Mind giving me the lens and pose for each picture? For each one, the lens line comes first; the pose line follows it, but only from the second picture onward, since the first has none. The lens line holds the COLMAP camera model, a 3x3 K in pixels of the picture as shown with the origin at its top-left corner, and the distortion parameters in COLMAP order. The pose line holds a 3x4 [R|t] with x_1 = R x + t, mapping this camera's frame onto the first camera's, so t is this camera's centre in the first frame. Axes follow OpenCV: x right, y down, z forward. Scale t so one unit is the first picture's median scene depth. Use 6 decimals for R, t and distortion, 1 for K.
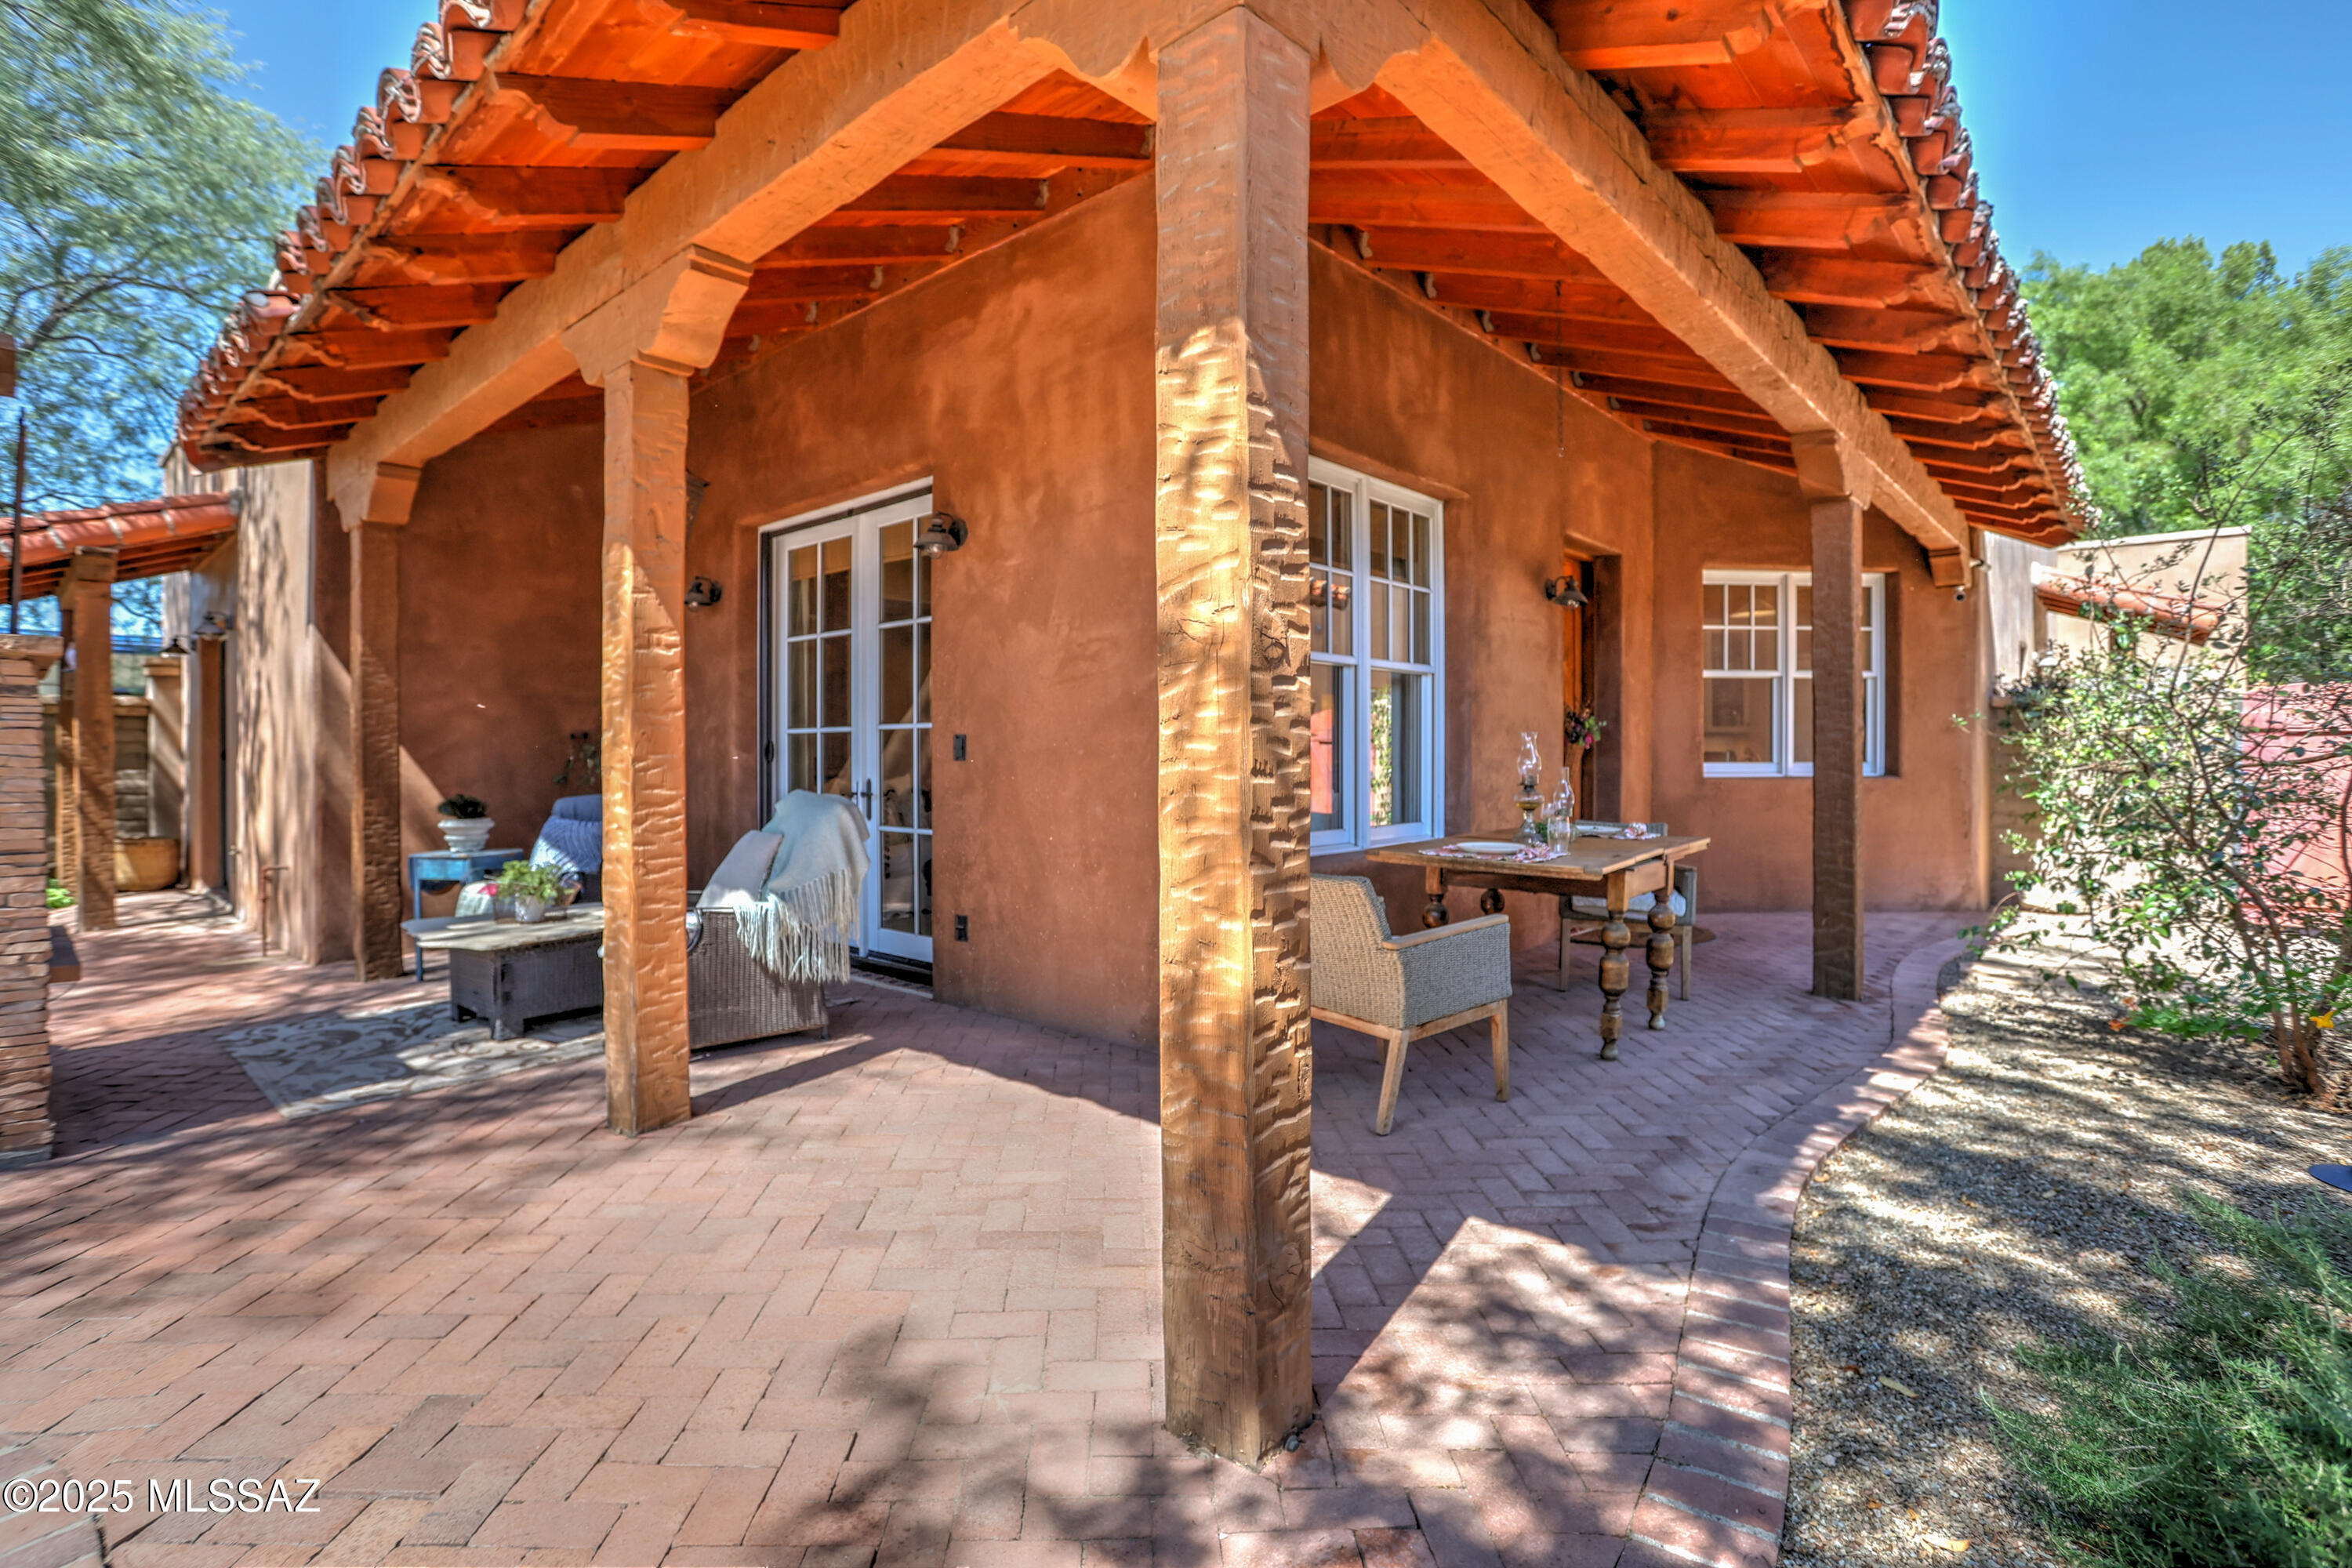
lens RADIAL K [[1122.7, 0, 1178.2], [0, 1122.7, 774.2], [0, 0, 1]] dist [-0.058598, 0.002939]
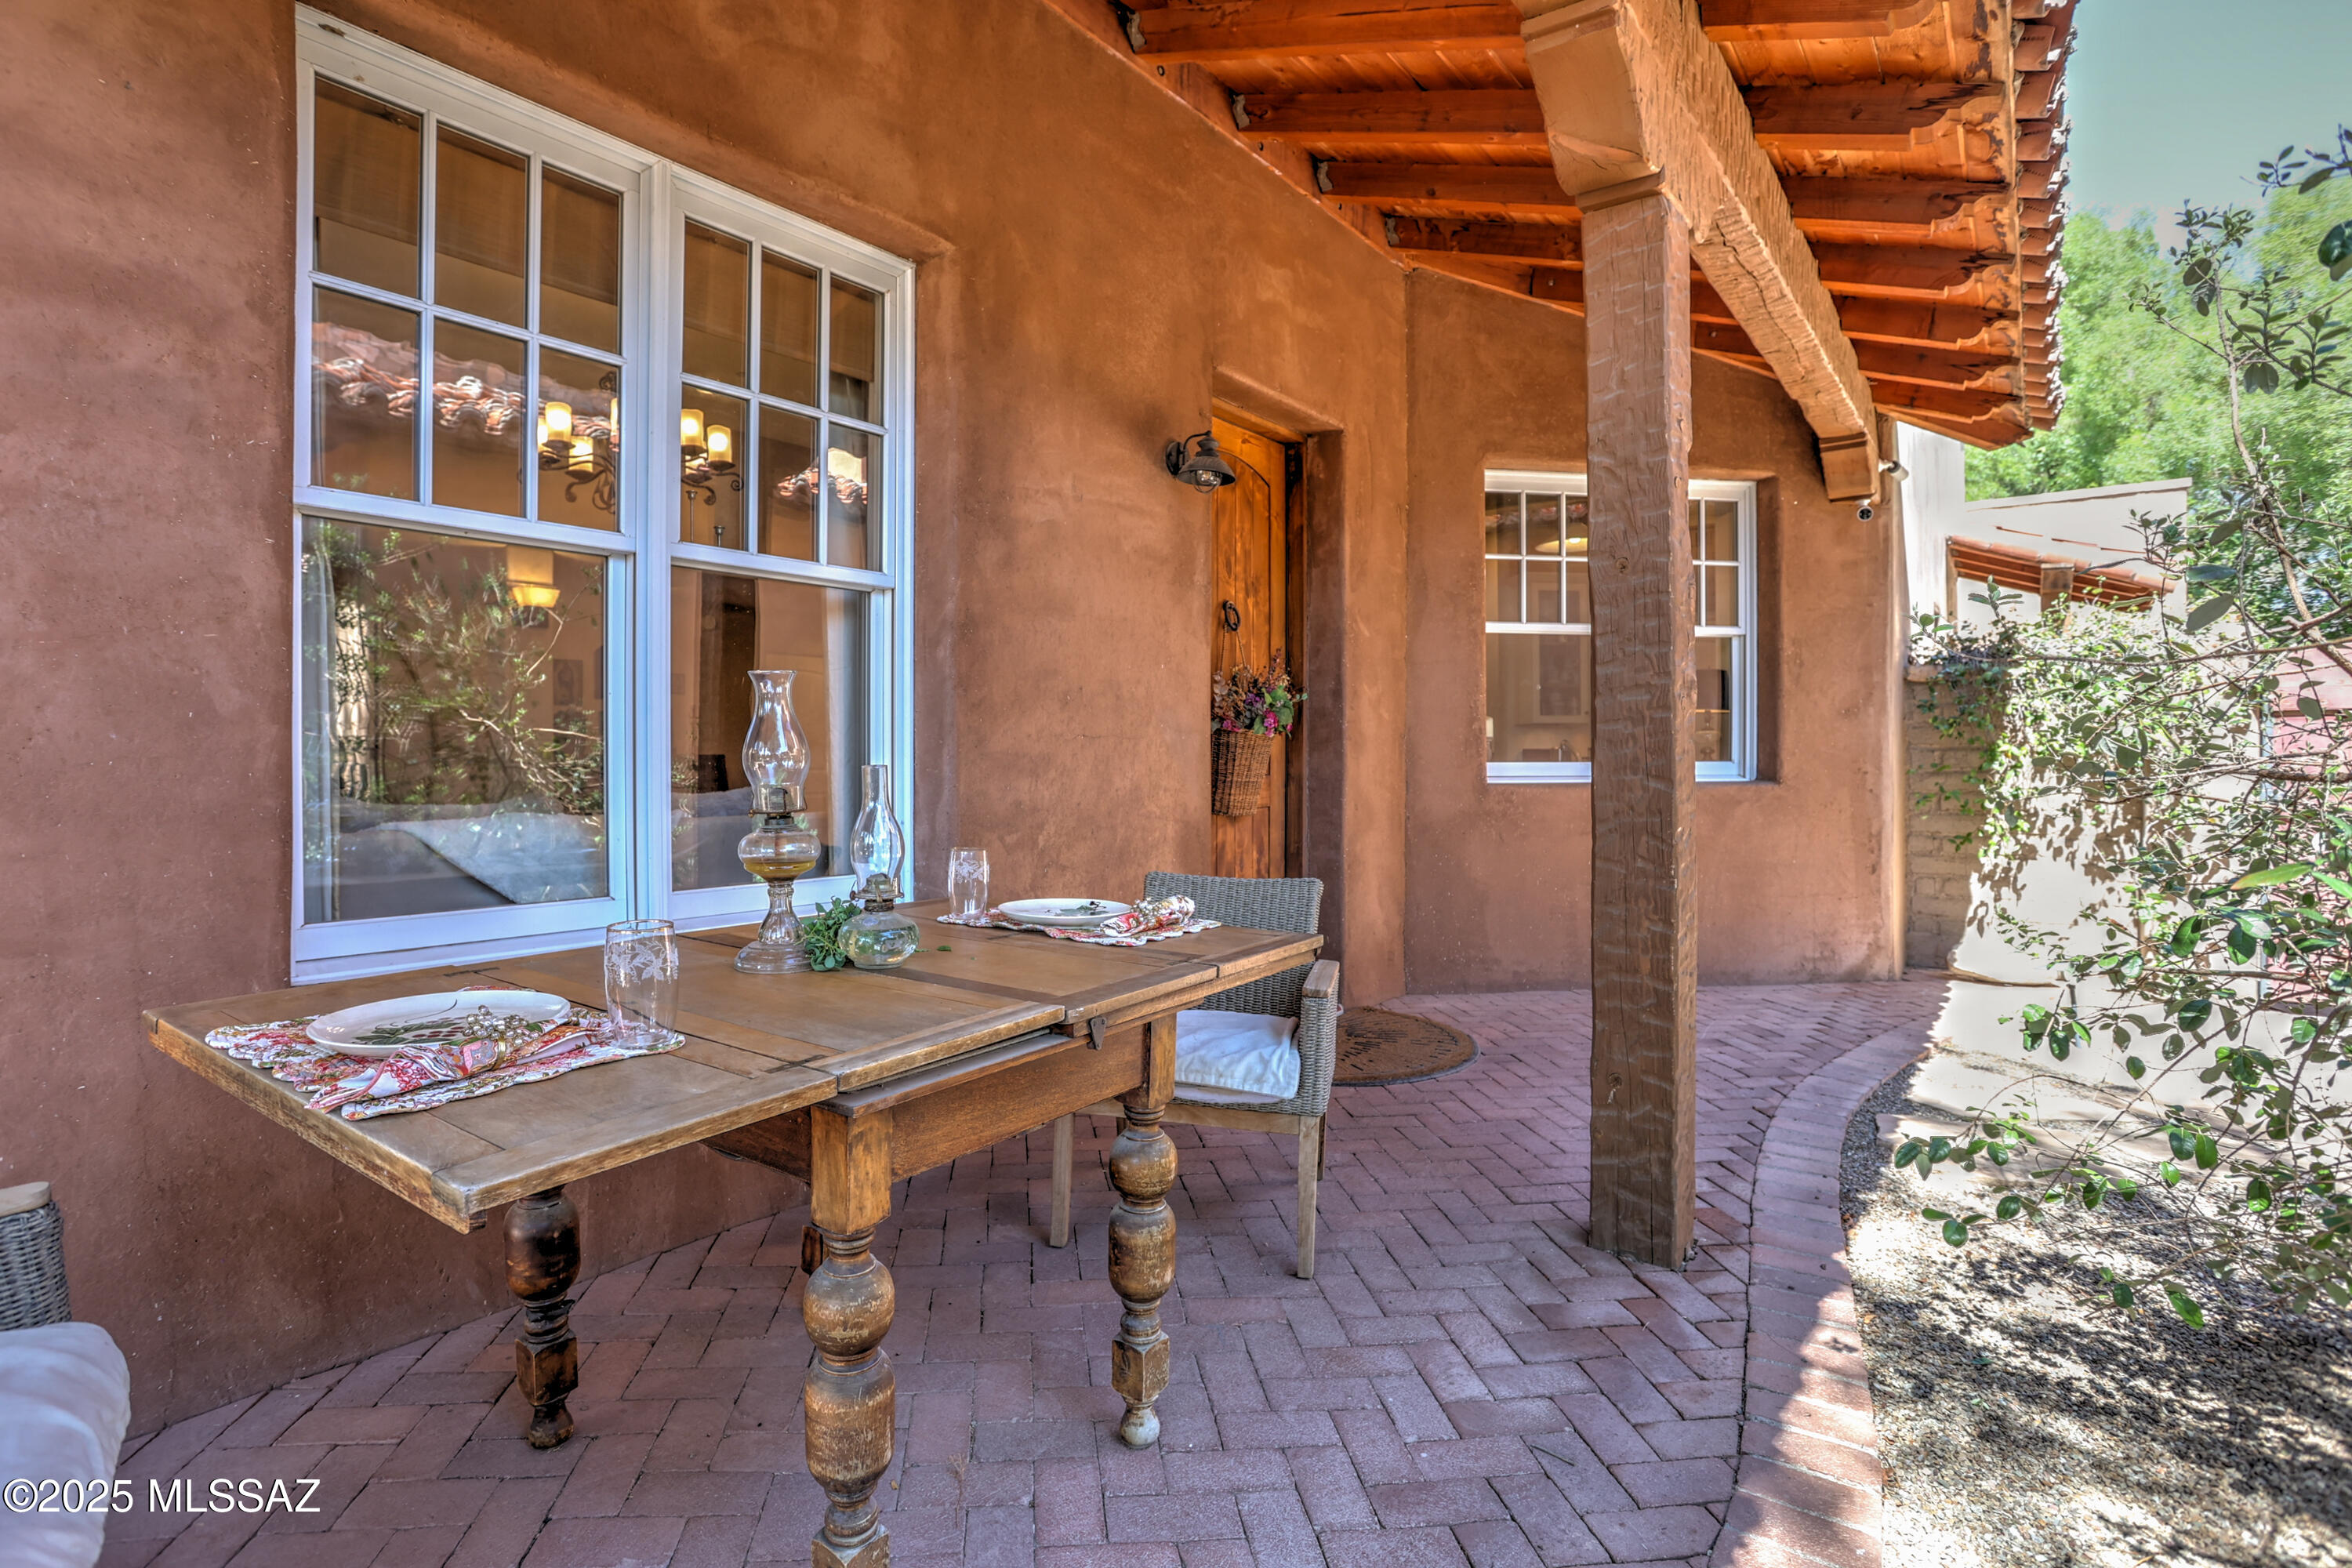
lens RADIAL K [[1122.7, 0, 1164.0], [0, 1122.7, 777.6], [0, 0, 1]] dist [-0.058598, 0.002939]
pose [[0.997595, -0.001545, 0.069300, 0.243706], [0.001374, 0.999996, 0.002520, -0.002890], [-0.069304, -0.002418, 0.997593, 0.362221]]
